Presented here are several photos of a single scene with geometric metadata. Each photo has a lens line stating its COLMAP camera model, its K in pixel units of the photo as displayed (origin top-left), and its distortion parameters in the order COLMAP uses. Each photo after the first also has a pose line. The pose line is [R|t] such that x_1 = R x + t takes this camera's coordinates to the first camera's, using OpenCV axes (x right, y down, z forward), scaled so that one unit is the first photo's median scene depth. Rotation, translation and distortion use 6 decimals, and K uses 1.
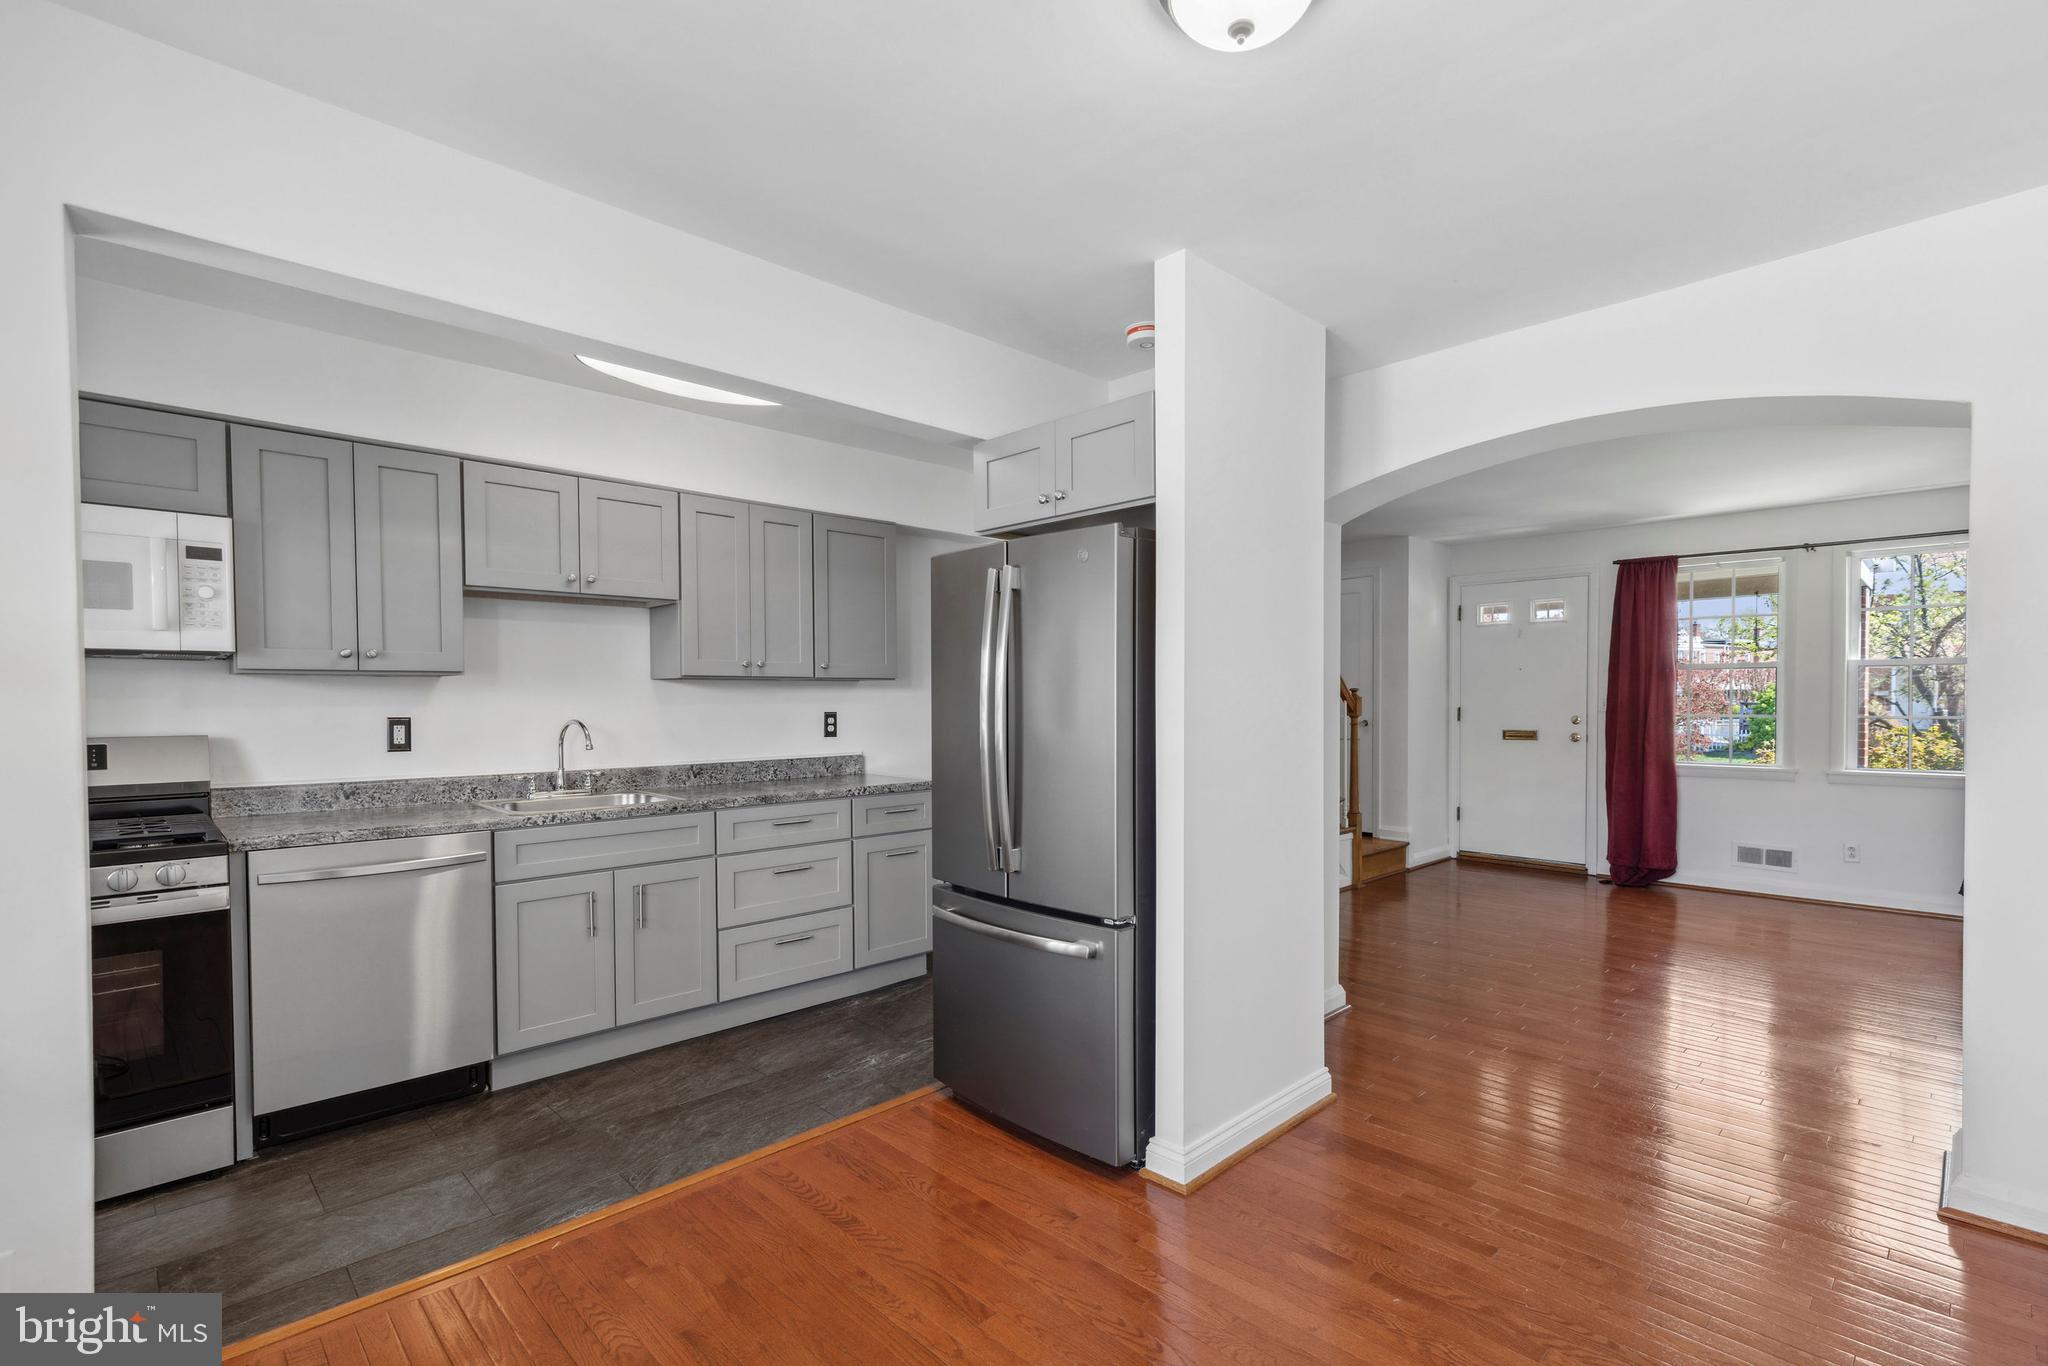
lens RADIAL K [[941.3, 0, 1035.8], [0, 941.3, 704.2], [0, 0, 1]] dist [0.010060, -0.001217]
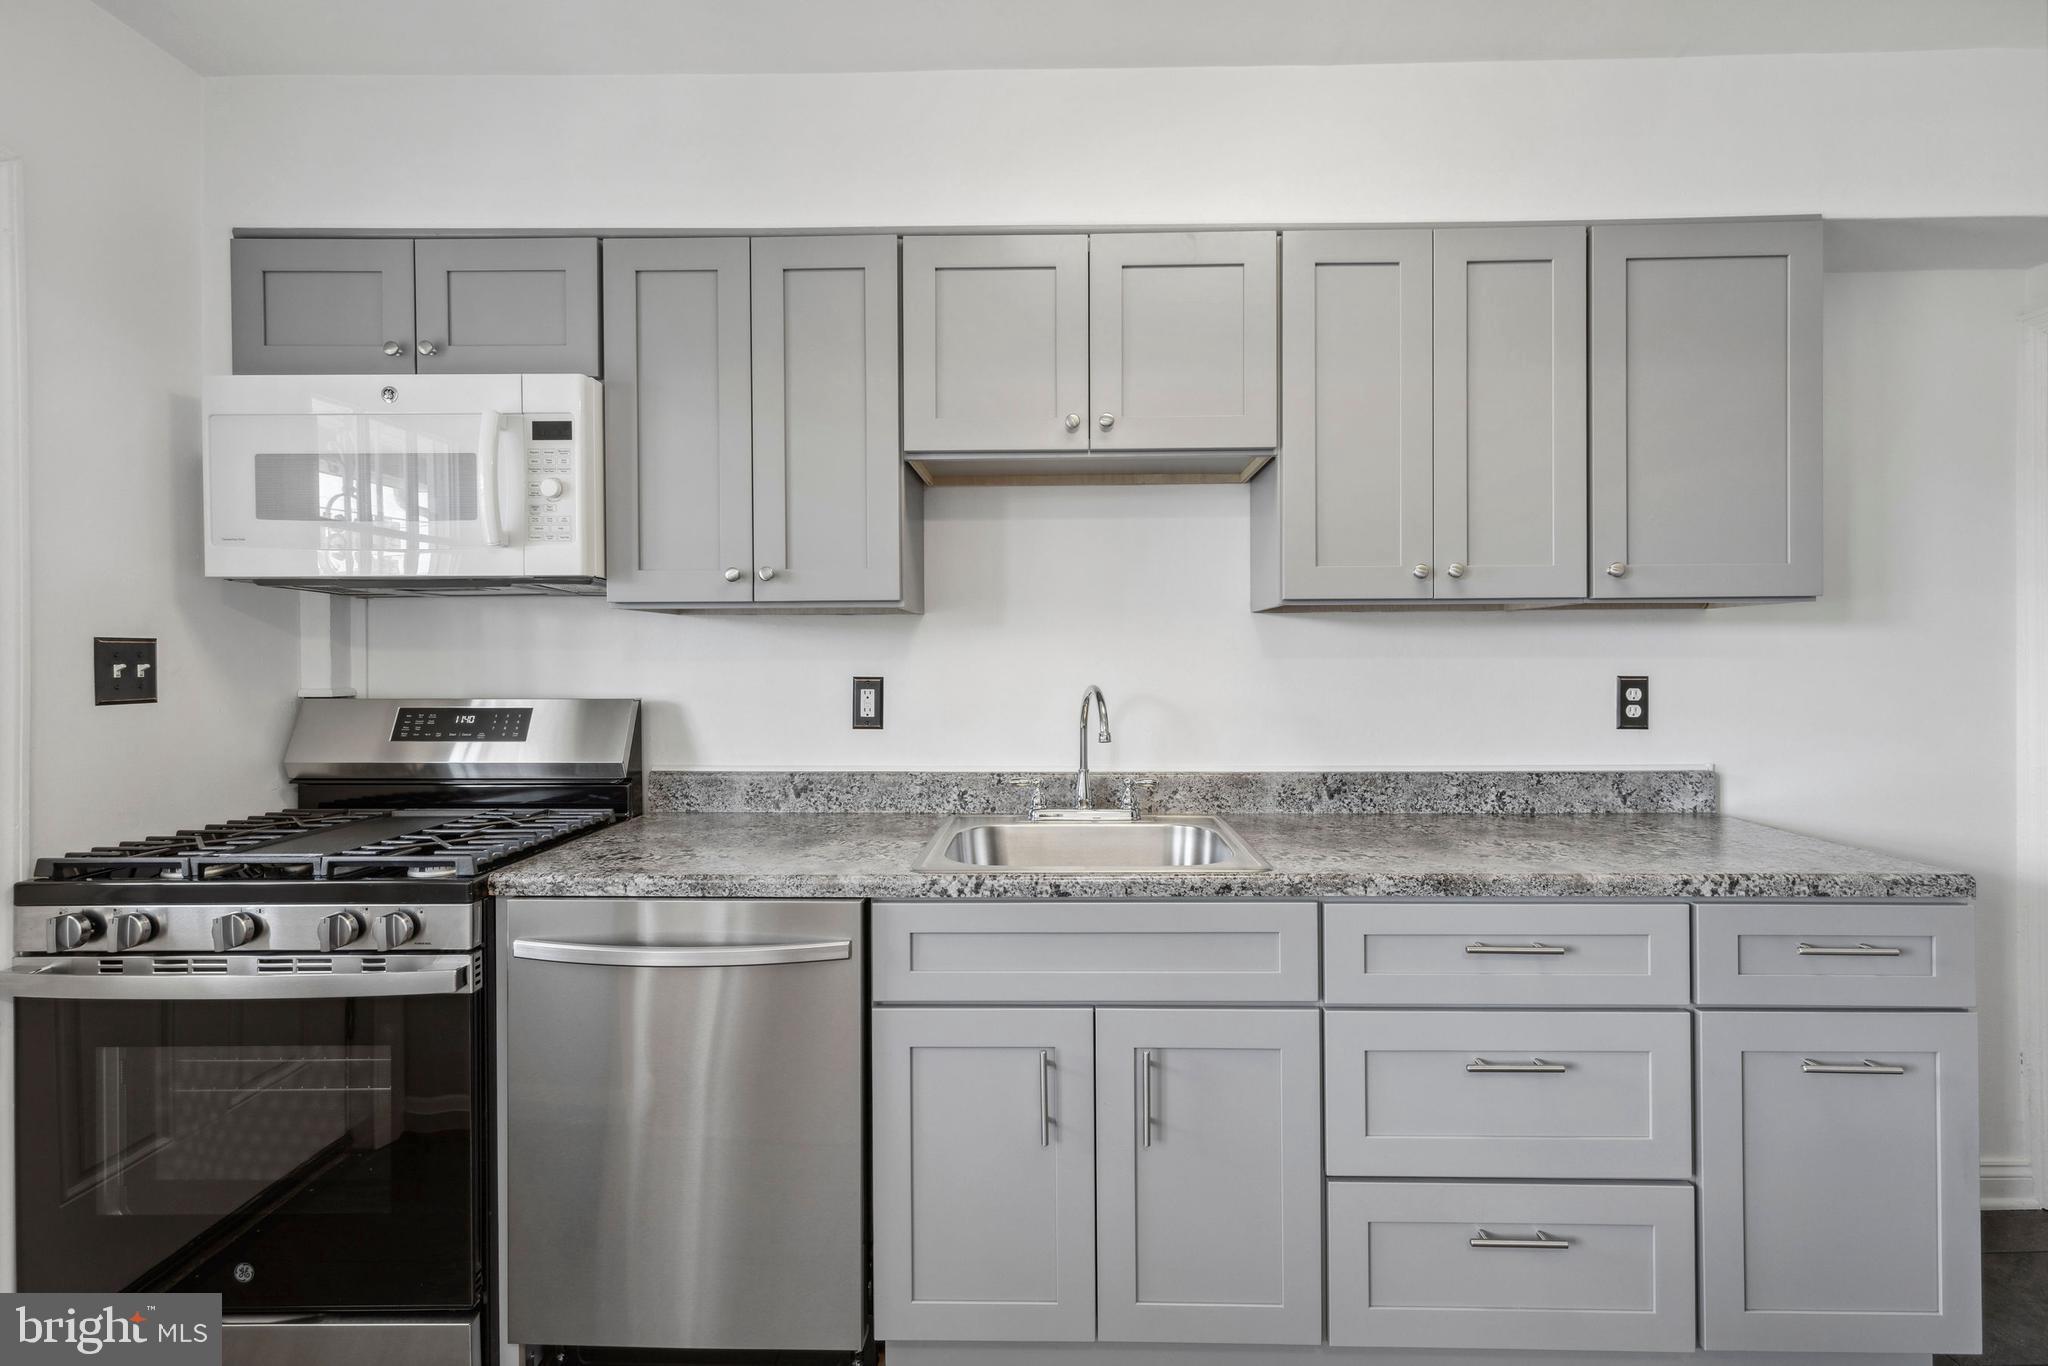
lens RADIAL K [[941.3, 0, 1033.9], [0, 941.3, 662.3], [0, 0, 1]] dist [0.010060, -0.001217]
pose [[0.706427, 0.005449, -0.707765, -0.122054], [-0.003714, 0.999985, 0.003992, 0.000935], [0.707777, -0.000192, 0.706436, 0.581412]]
